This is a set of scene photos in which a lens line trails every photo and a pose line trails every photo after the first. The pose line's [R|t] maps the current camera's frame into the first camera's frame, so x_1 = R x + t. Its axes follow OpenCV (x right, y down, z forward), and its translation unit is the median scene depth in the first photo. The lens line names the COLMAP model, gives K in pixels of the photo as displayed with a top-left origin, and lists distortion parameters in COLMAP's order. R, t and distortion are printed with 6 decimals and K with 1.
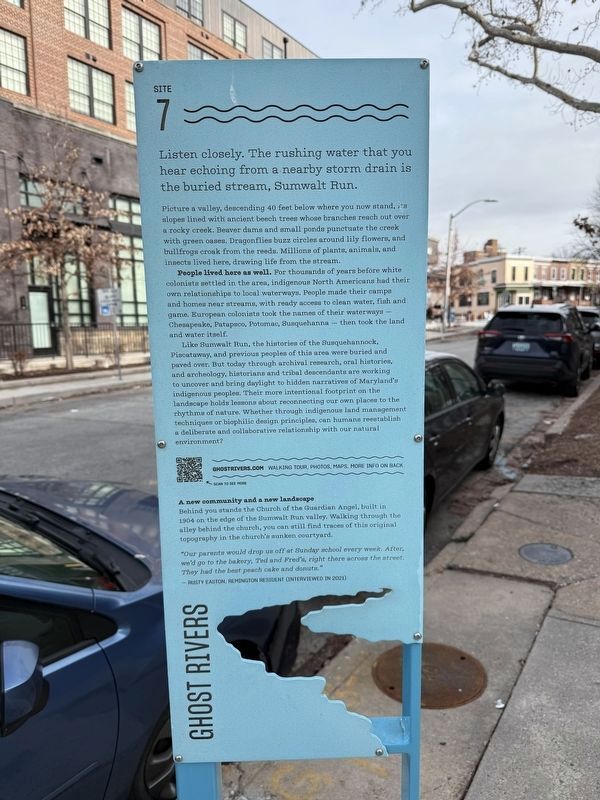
lens RADIAL K [[563.8, 0, 300.0], [0, 563.8, 400.0], [0, 0, 1]] dist [0.090906, -0.141437]
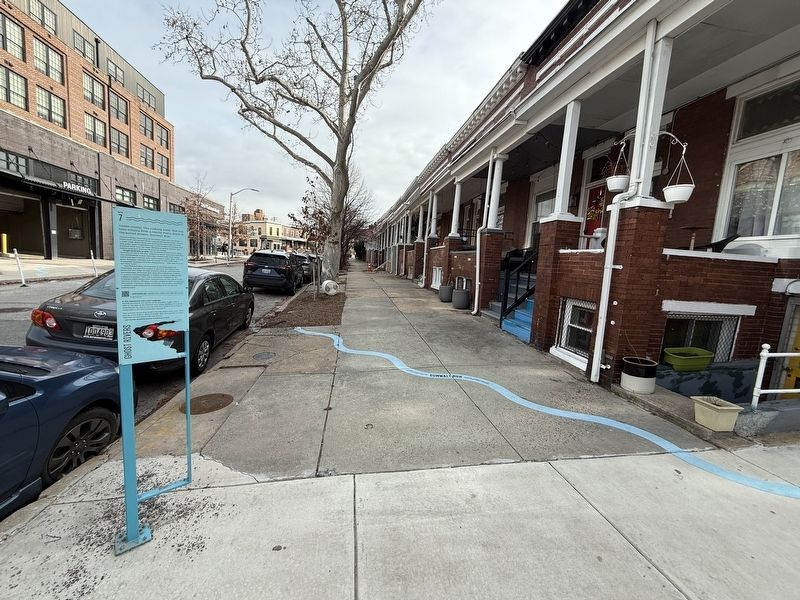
lens RADIAL K [[317.6, 0, 400.0], [0, 317.6, 300.0], [0, 0, 1]] dist [-0.001043, -0.000525]
pose [[0.741721, -0.015556, 0.670528, -0.017569], [0.017581, 0.999838, 0.003747, 0.013063], [-0.670478, 0.009009, 0.741875, -0.150270]]
